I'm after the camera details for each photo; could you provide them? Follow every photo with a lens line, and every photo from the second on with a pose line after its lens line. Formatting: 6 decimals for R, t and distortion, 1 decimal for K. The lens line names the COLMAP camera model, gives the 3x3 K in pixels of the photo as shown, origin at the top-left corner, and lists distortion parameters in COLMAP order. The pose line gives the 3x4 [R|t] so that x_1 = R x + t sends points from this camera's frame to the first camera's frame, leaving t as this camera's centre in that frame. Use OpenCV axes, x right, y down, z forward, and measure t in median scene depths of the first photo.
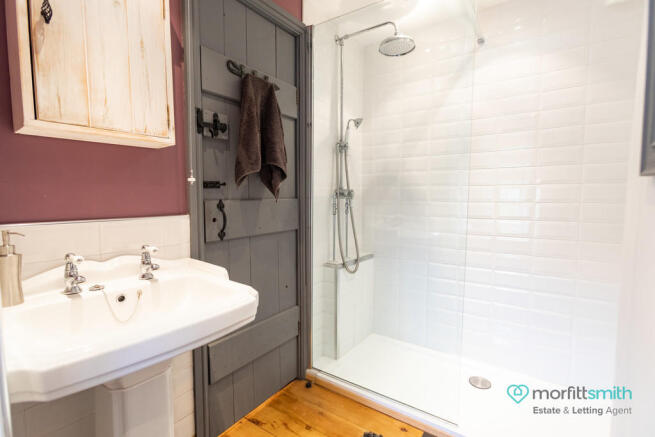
lens RADIAL K [[313.1, 0, 327.5], [0, 313.1, 218.5], [0, 0, 1]] dist [-0.030344, 0.022801]
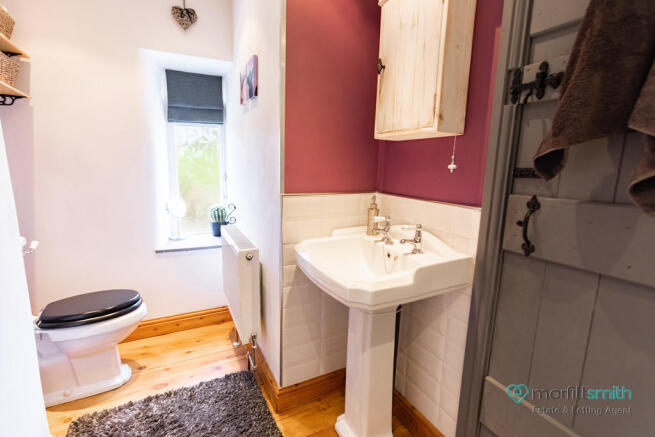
lens RADIAL K [[313.1, 0, 327.5], [0, 313.1, 218.5], [0, 0, 1]] dist [-0.030344, 0.022801]
pose [[-0.462303, 0.132387, -0.876784, 0.457206], [-0.098233, 0.975059, 0.199022, -0.104307], [0.881264, 0.178138, -0.437768, 0.939948]]
